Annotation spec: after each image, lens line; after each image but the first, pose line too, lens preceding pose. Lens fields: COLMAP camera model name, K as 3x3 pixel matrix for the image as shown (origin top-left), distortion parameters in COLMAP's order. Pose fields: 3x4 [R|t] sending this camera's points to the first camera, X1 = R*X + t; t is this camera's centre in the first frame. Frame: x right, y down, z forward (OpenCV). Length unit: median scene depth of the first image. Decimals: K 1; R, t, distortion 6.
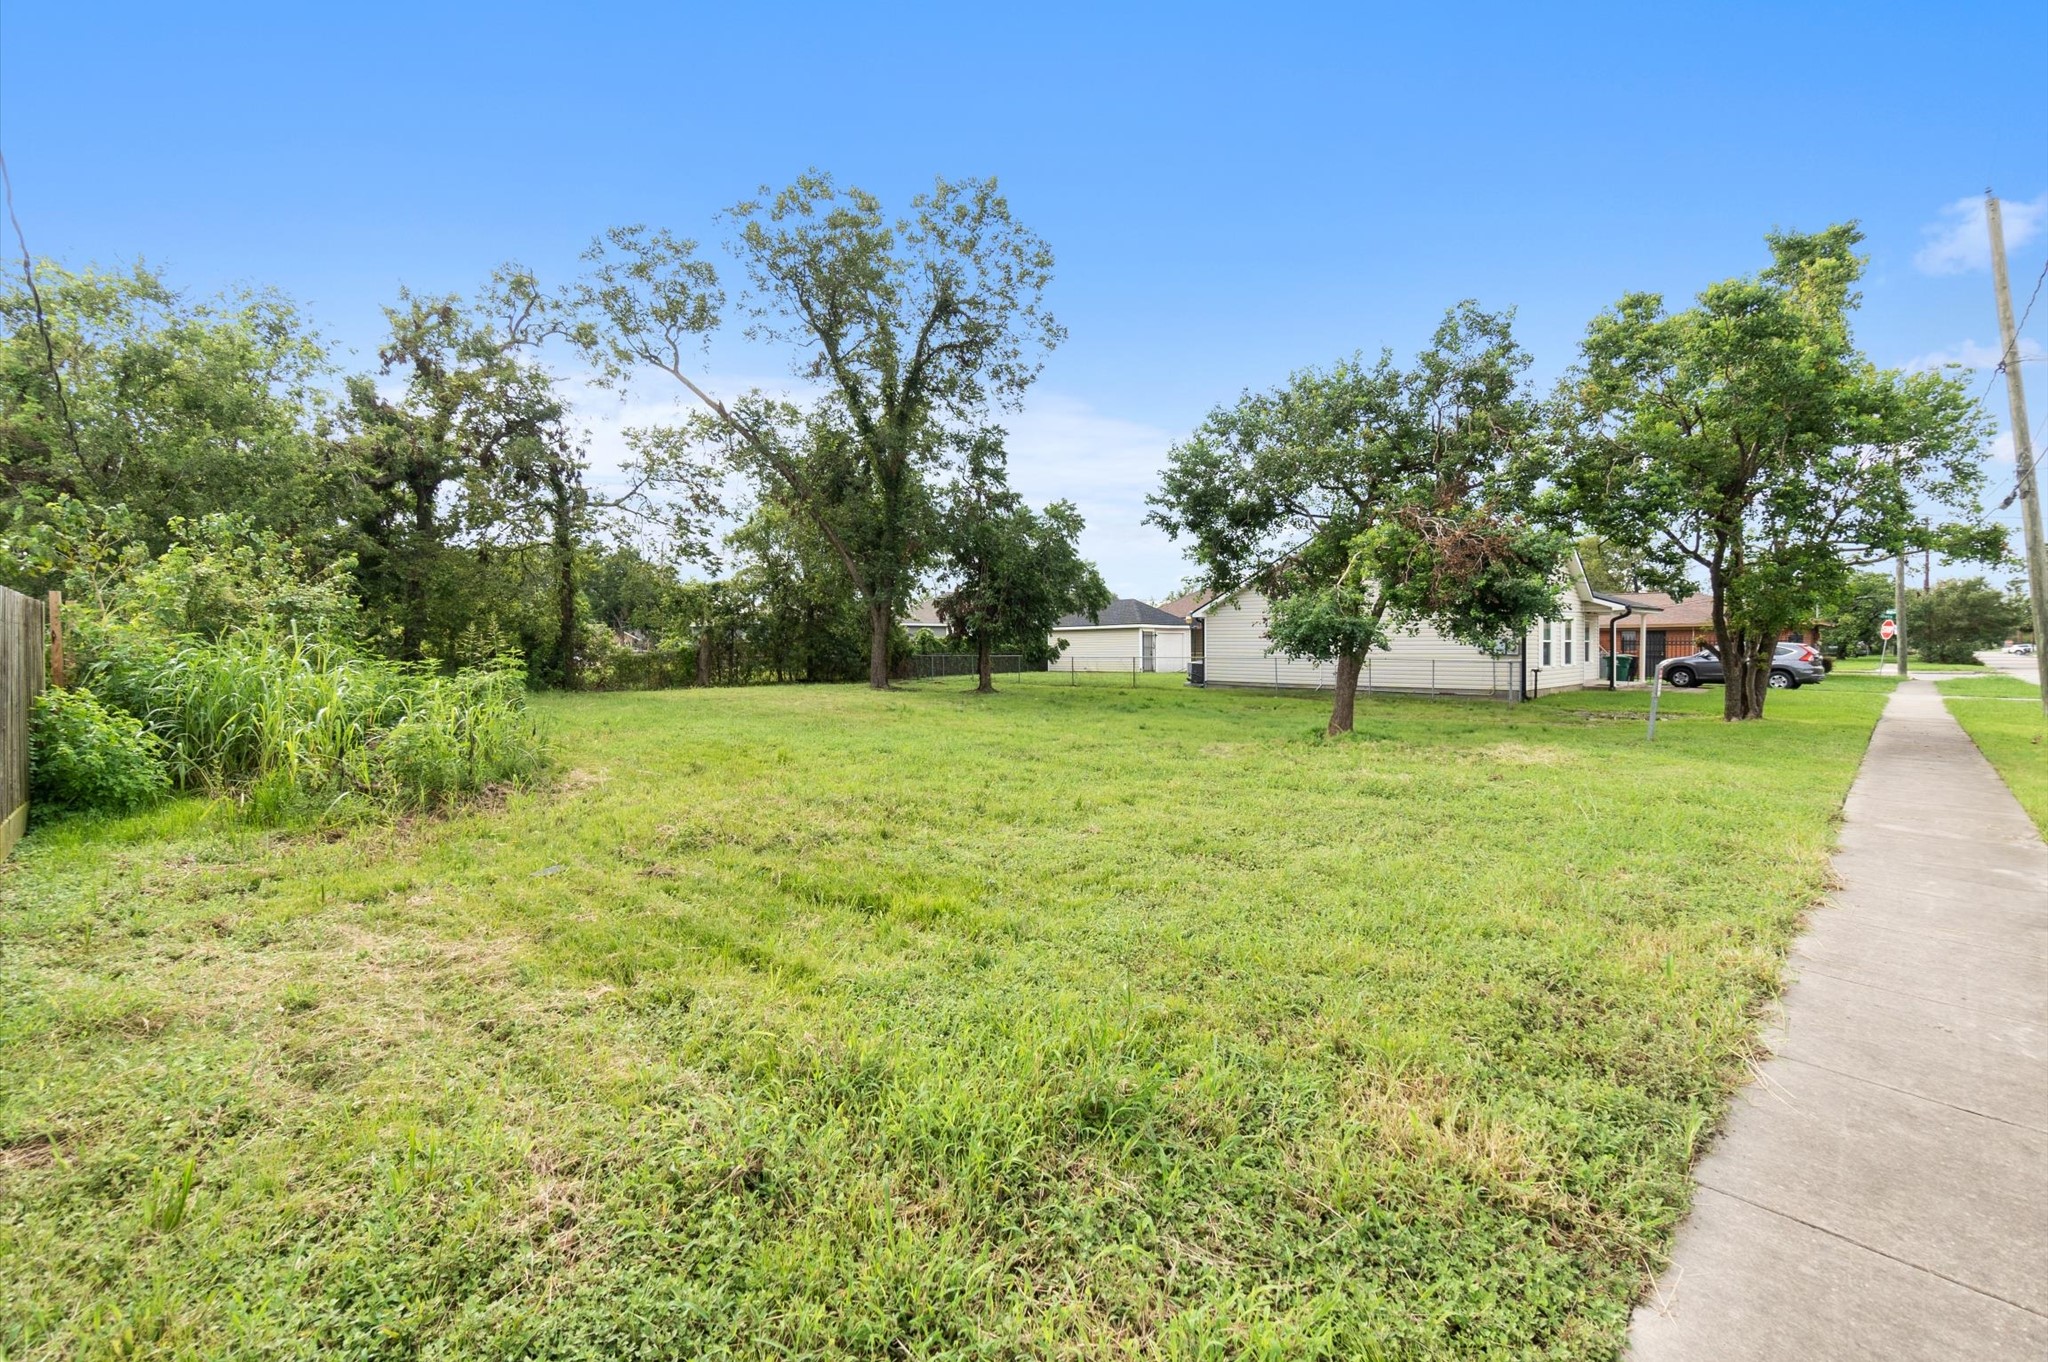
lens RADIAL K [[832.8, 0, 1007.2], [0, 832.8, 646.2], [0, 0, 1]] dist [-0.007887, -0.001084]
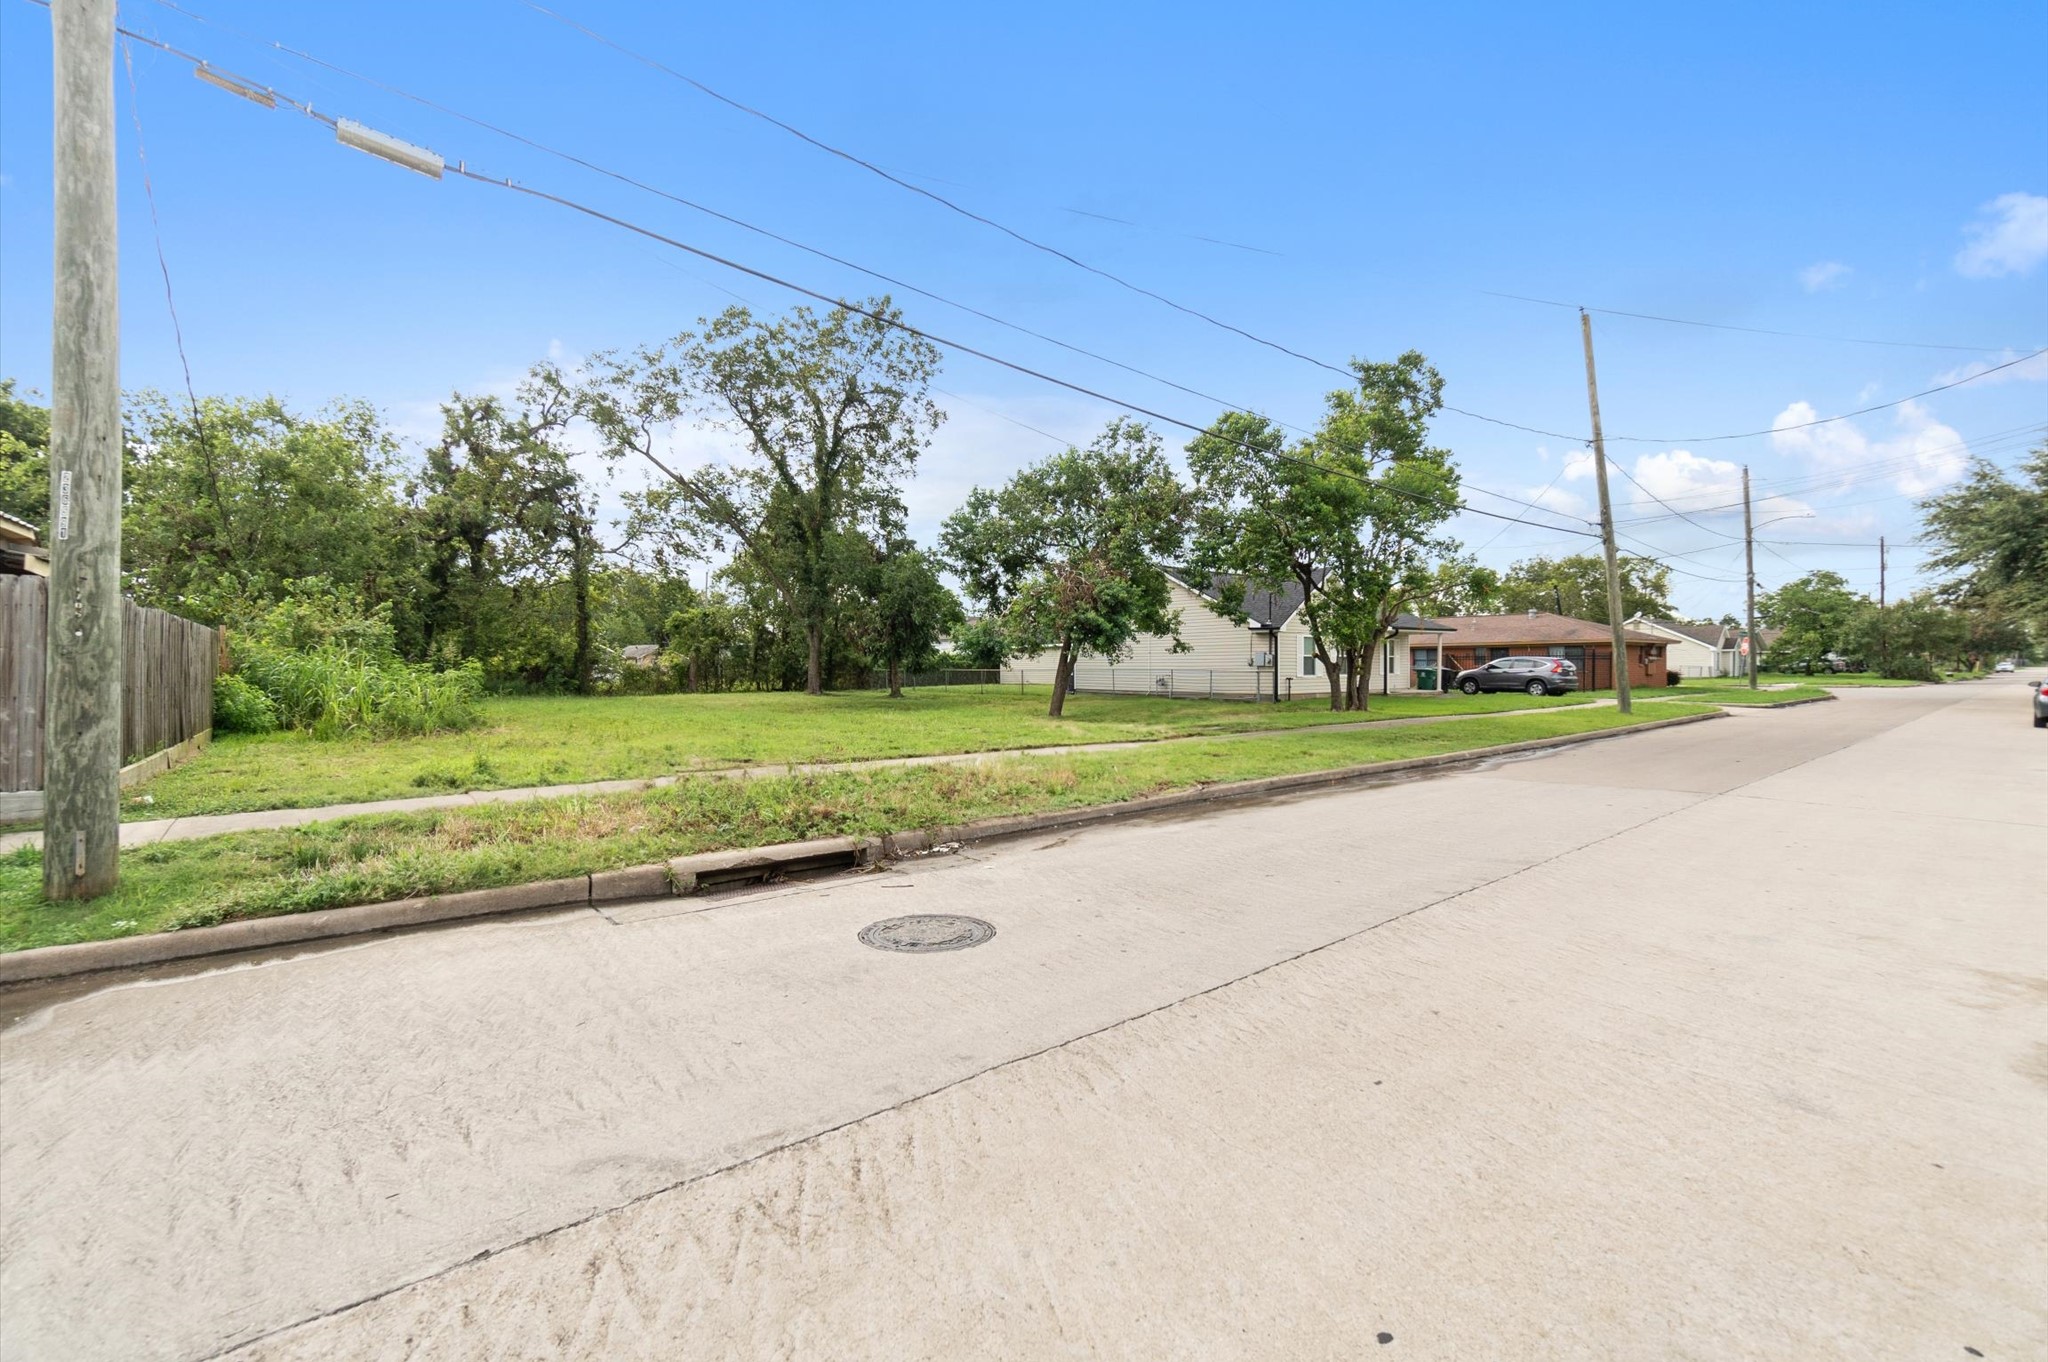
lens RADIAL K [[832.8, 0, 1026.1], [0, 832.8, 671.4], [0, 0, 1]] dist [-0.007887, -0.001084]
pose [[0.996847, 0.000703, -0.079346, 0.294933], [-0.000246, 0.999983, 0.005775, 0.009408], [0.079349, -0.005738, 0.996830, -0.263849]]
